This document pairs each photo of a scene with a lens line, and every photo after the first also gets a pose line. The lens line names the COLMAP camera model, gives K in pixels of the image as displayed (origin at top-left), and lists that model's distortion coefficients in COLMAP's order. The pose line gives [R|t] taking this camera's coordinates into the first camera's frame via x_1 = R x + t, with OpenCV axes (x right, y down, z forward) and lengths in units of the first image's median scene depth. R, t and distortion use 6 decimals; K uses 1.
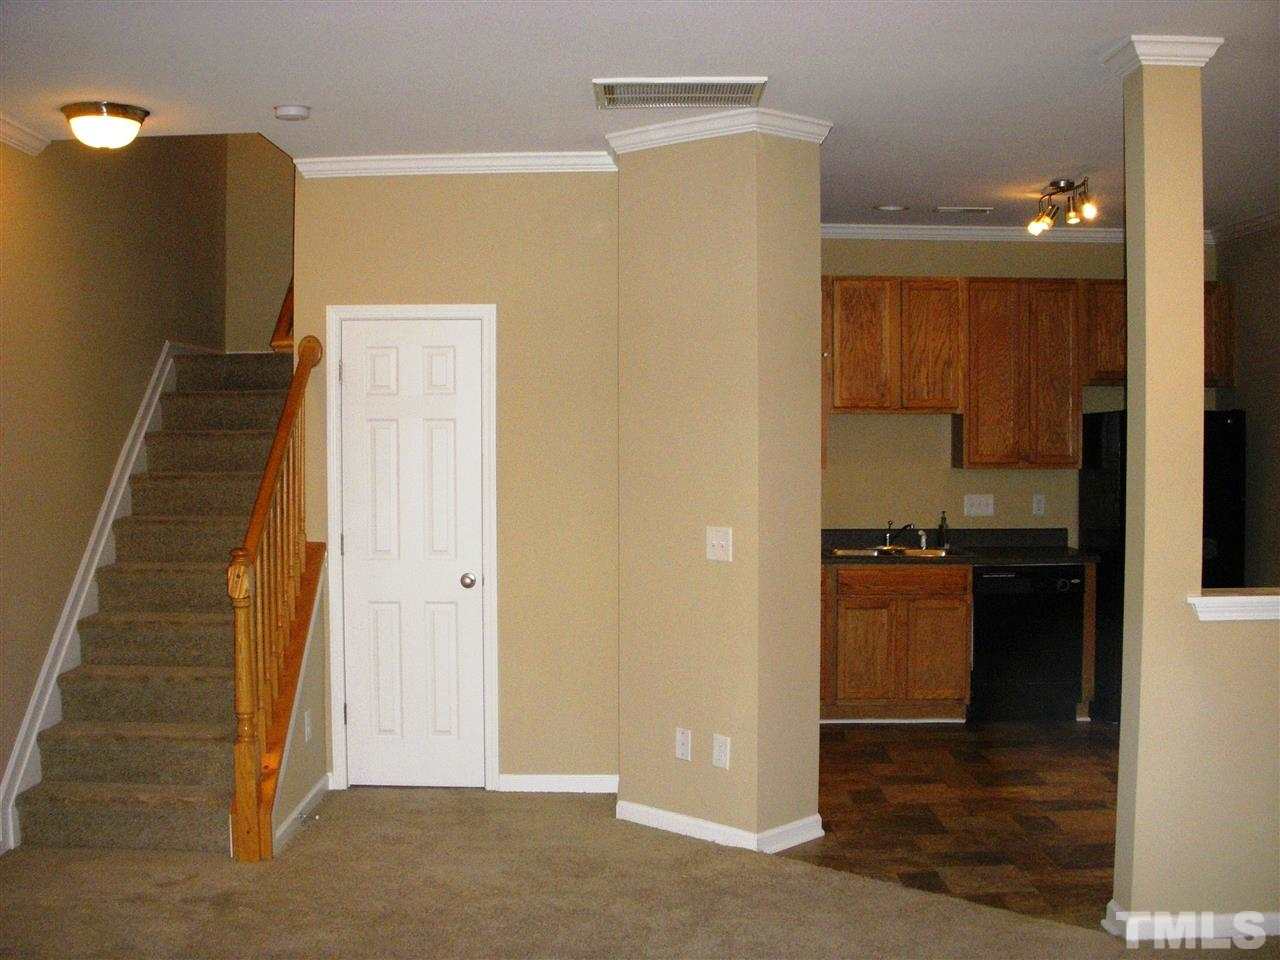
lens RADIAL K [[1423.9, 0, 615.0], [0, 1423.9, 481.1], [0, 0, 1]] dist [-0.246003, 0.212628]
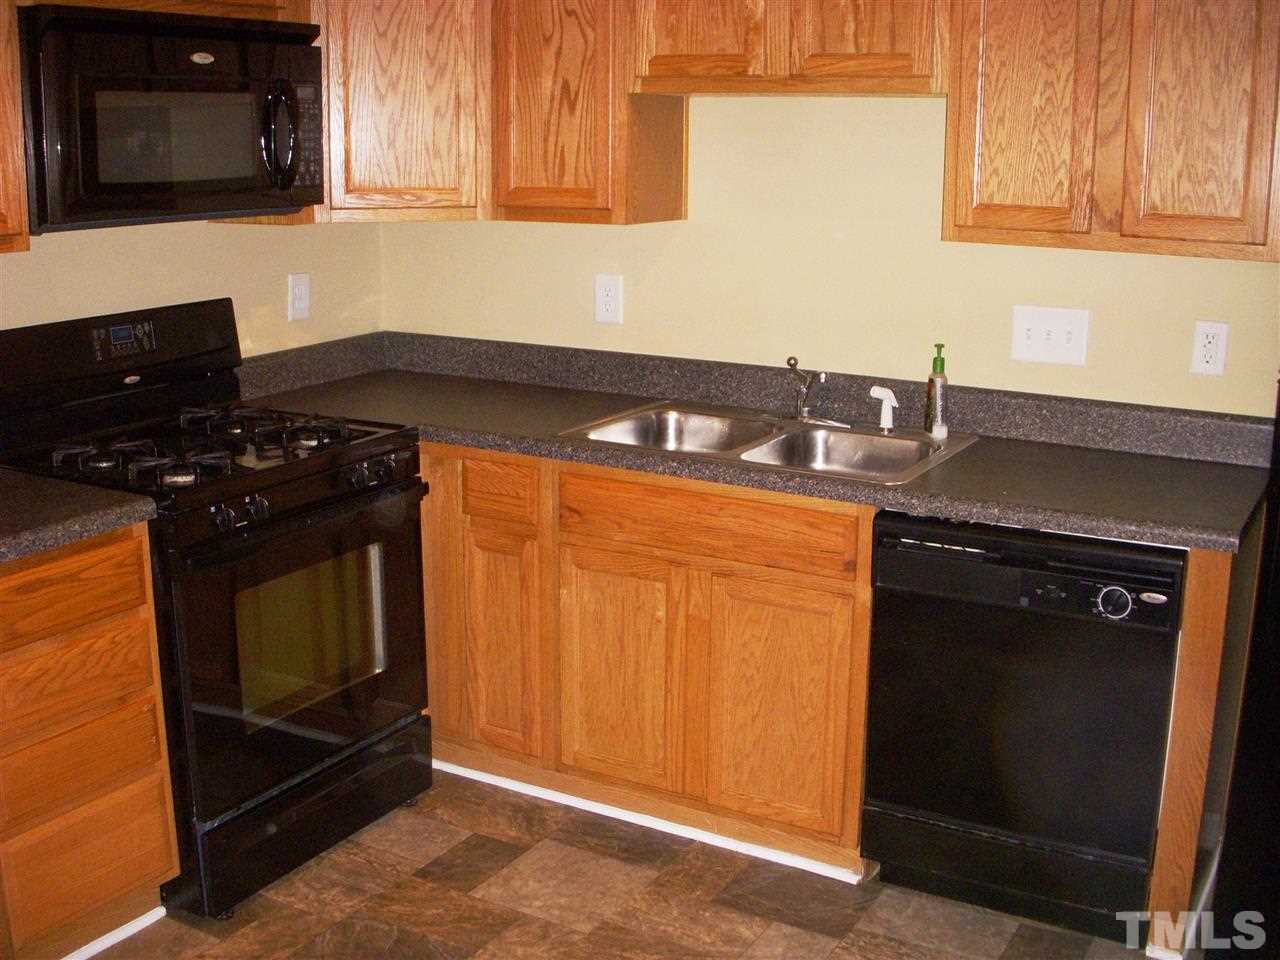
lens RADIAL K [[1423.9, 0, 615.0], [0, 1423.9, 481.1], [0, 0, 1]] dist [-0.246003, 0.212628]
pose [[0.877470, 0.119734, -0.464445, 0.354905], [-0.028158, 0.979529, 0.199324, -0.017870], [0.478804, -0.161823, 0.862879, 0.628186]]
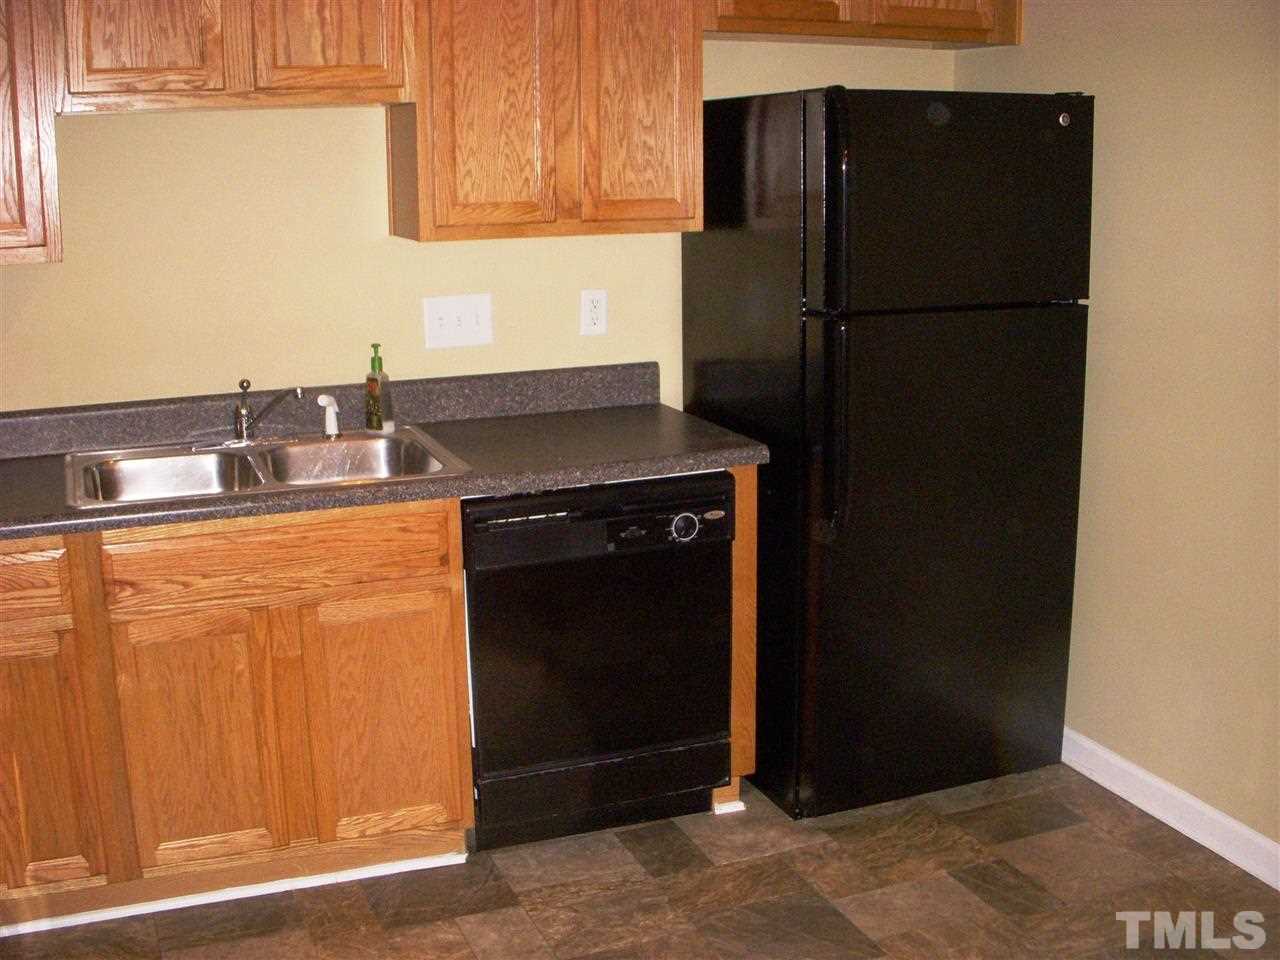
lens RADIAL K [[1423.9, 0, 615.0], [0, 1423.9, 481.1], [0, 0, 1]] dist [-0.246003, 0.212628]
pose [[0.921736, -0.098777, 0.375028, 0.143933], [0.026247, 0.980692, 0.193791, -0.018261], [-0.386929, -0.168781, 0.906531, 0.610671]]
